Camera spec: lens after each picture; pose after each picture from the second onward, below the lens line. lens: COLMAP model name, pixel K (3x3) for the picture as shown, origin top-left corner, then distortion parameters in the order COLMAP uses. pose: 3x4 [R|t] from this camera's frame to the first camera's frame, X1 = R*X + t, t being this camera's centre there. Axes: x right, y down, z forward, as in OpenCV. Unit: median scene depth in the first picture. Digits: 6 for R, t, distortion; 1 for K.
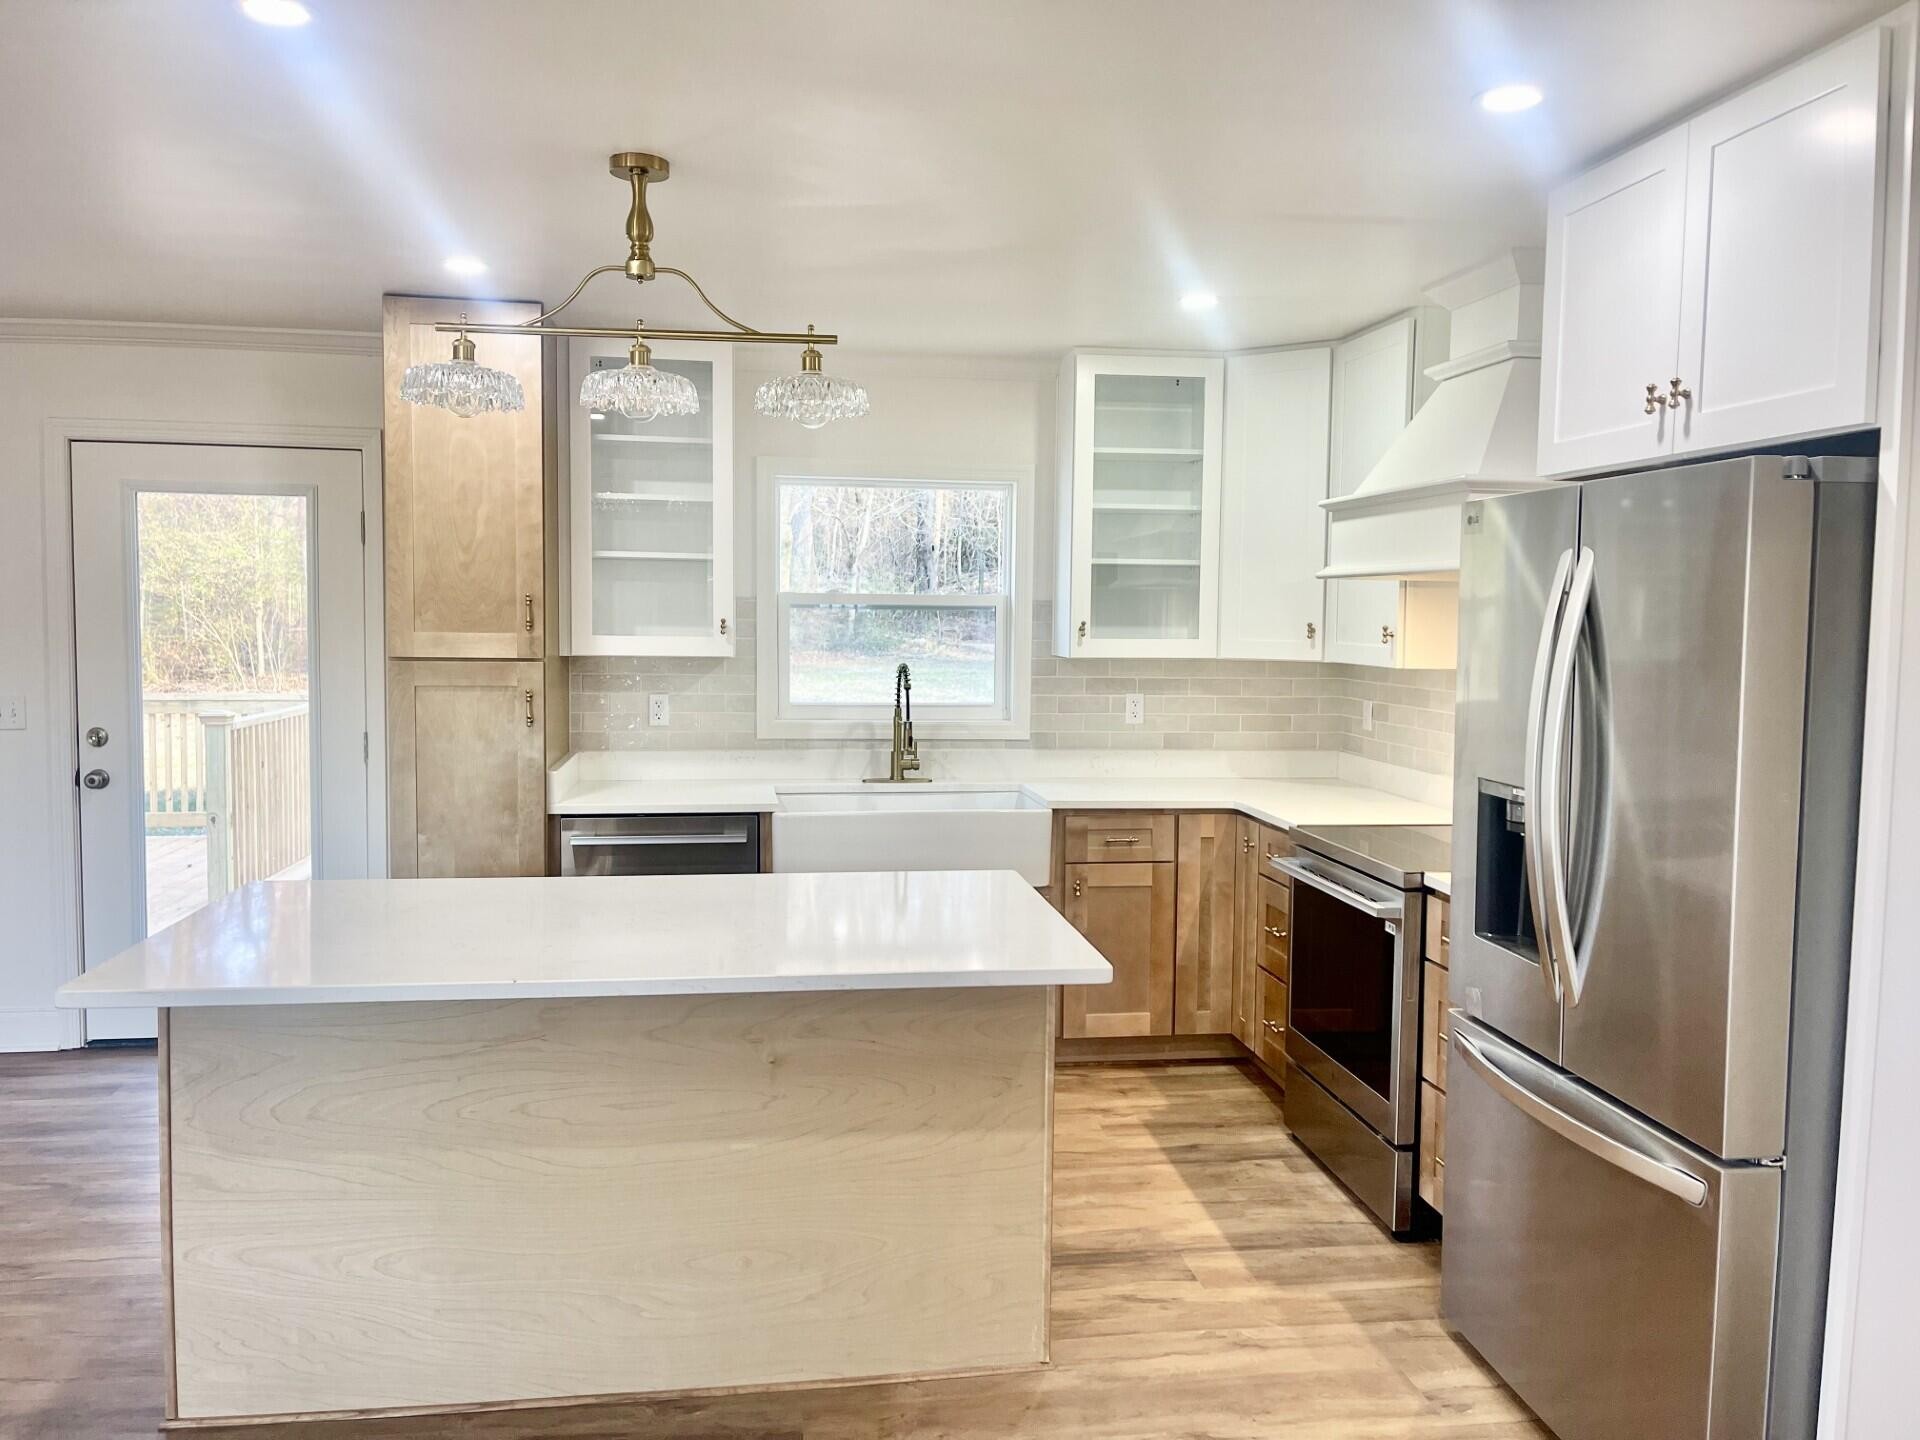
lens RADIAL K [[1446.5, 0, 960.0], [0, 1446.5, 720.0], [0, 0, 1]] dist [0.040149, 0.002400]
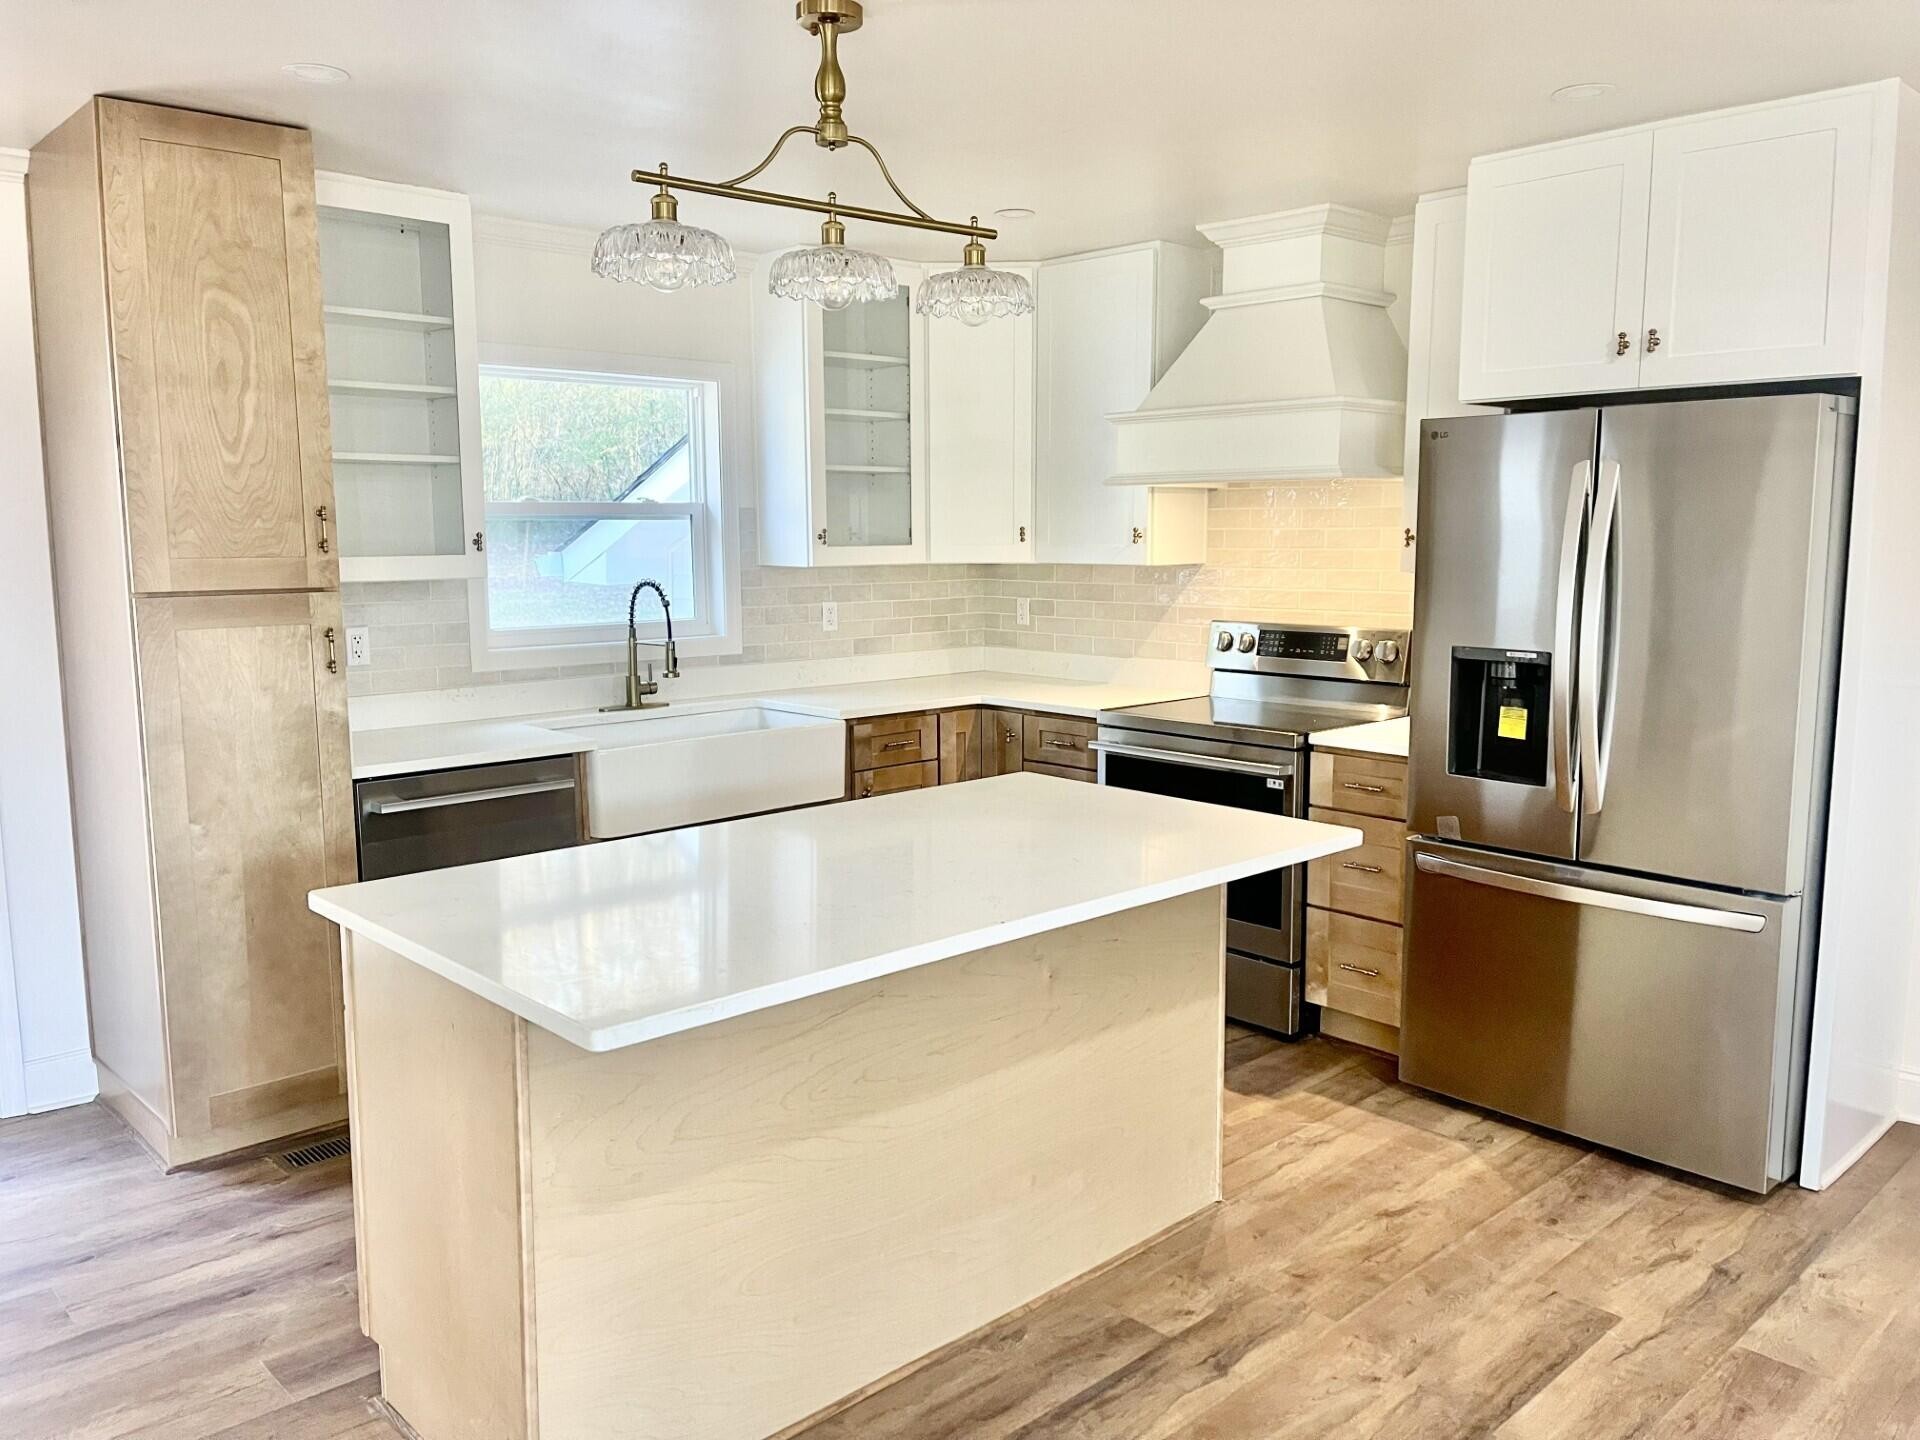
lens RADIAL K [[1446.5, 0, 960.0], [0, 1446.5, 720.0], [0, 0, 1]] dist [0.040149, 0.002400]
pose [[0.827563, -0.092349, 0.553725, -0.462190], [0.057230, 0.995116, 0.080430, -0.014676], [-0.558448, -0.034871, 0.828806, 0.141897]]
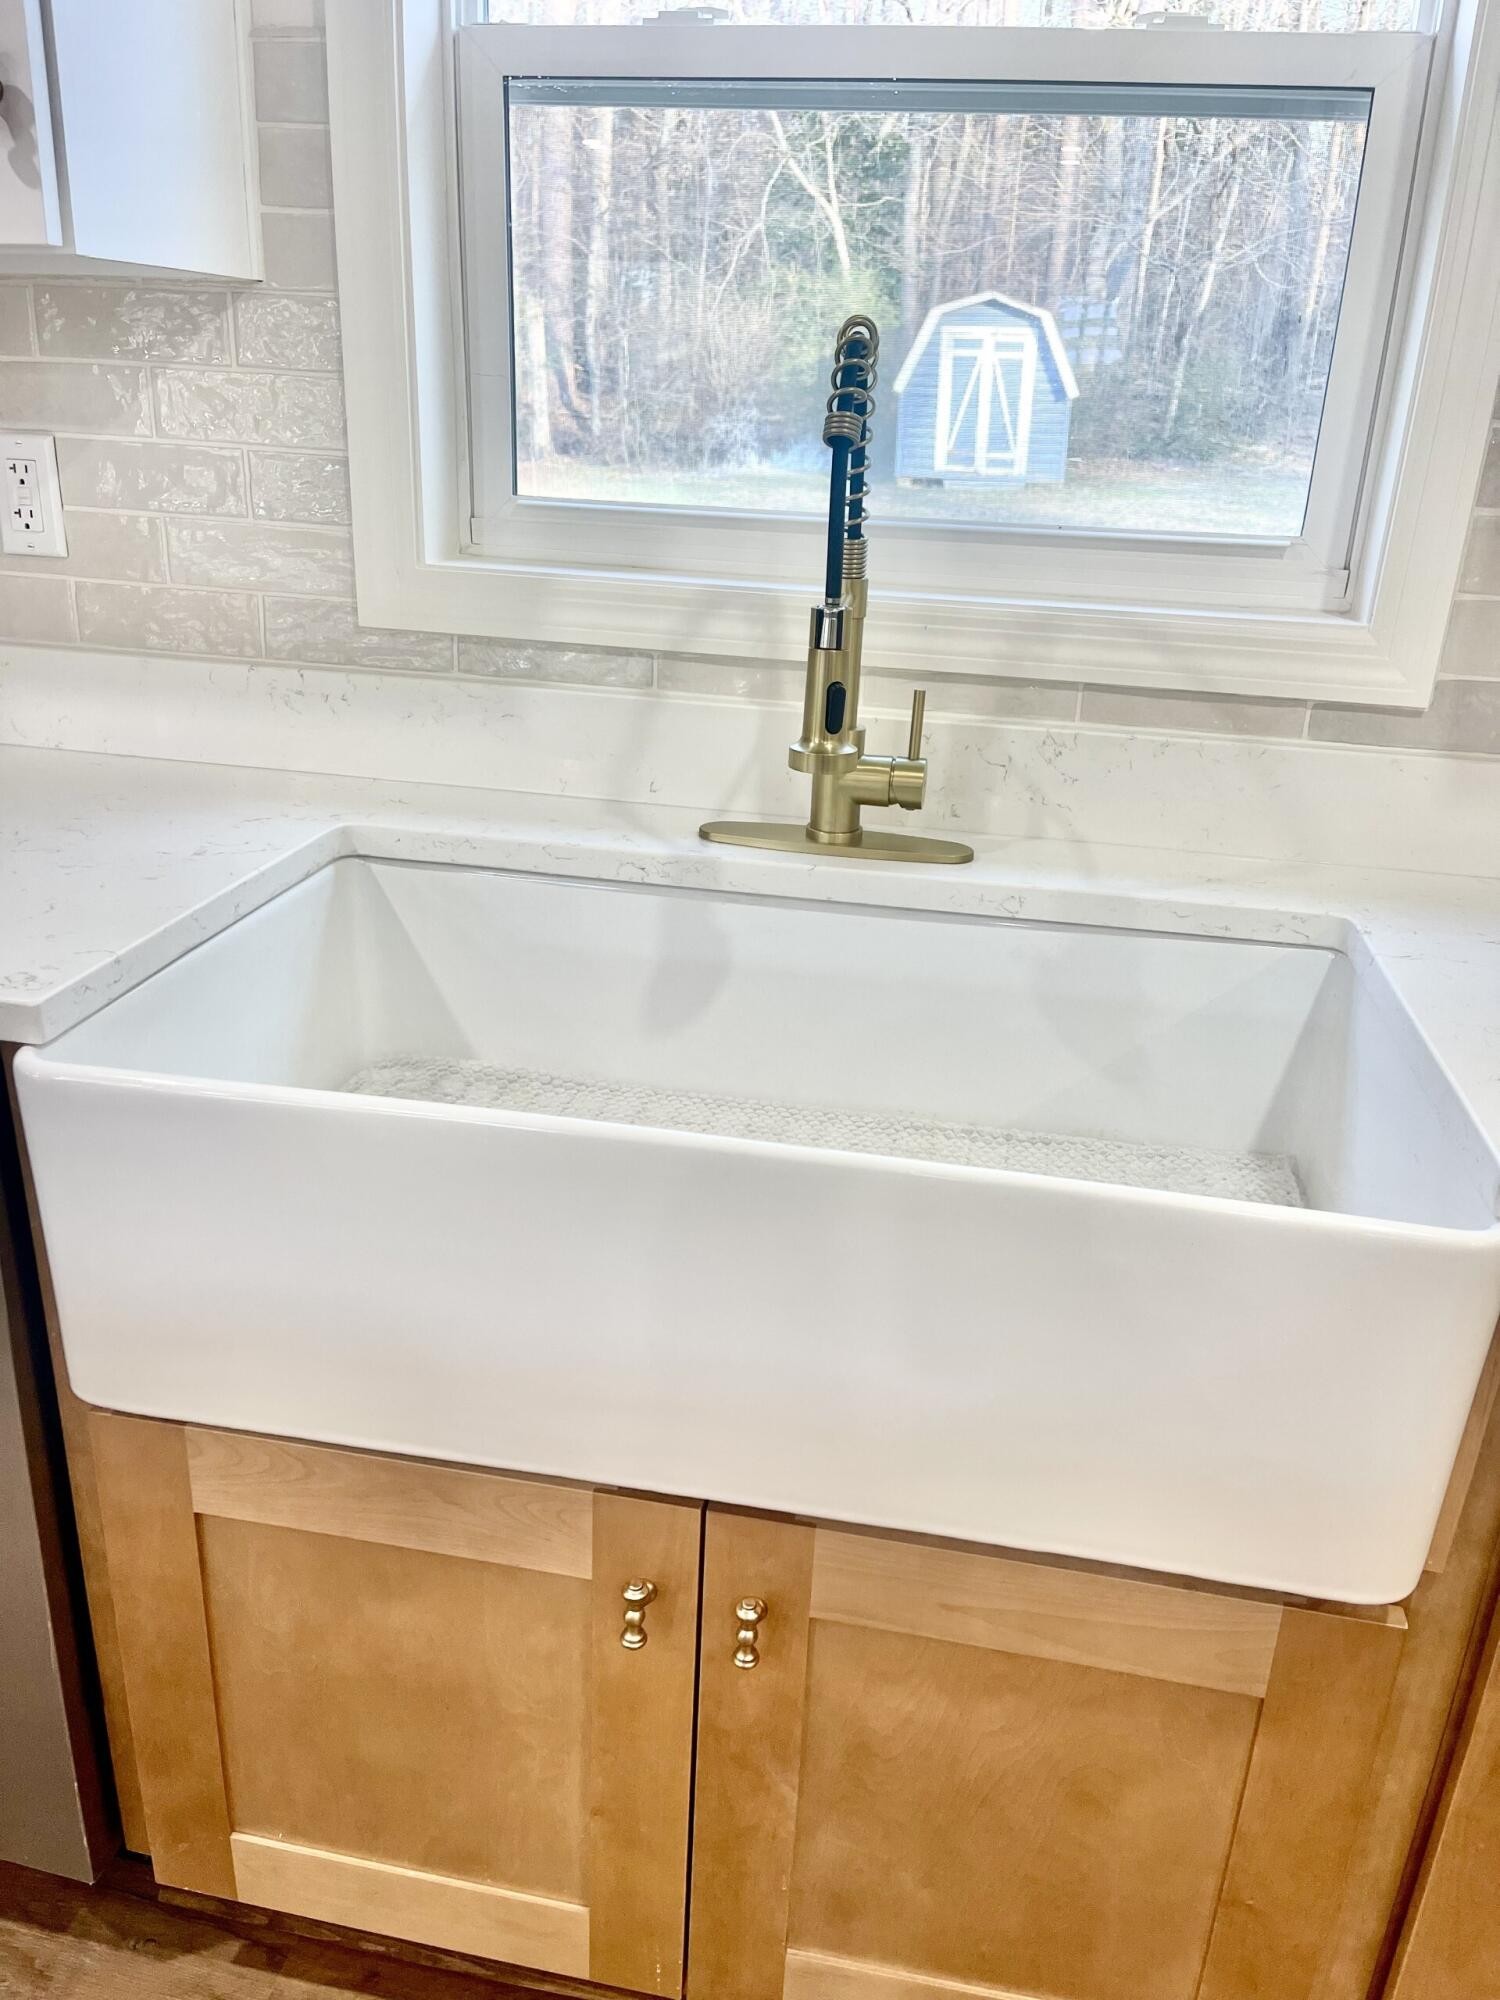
lens RADIAL K [[1506.8, 0, 750.0], [0, 1506.8, 1000.0], [0, 0, 1]] dist [0.040149, 0.002400]
pose [[0.941925, 0.147492, -0.301700, 0.031272], [-0.054246, 0.953417, 0.296737, -0.010952], [0.331412, -0.263138, 0.906049, 0.900142]]
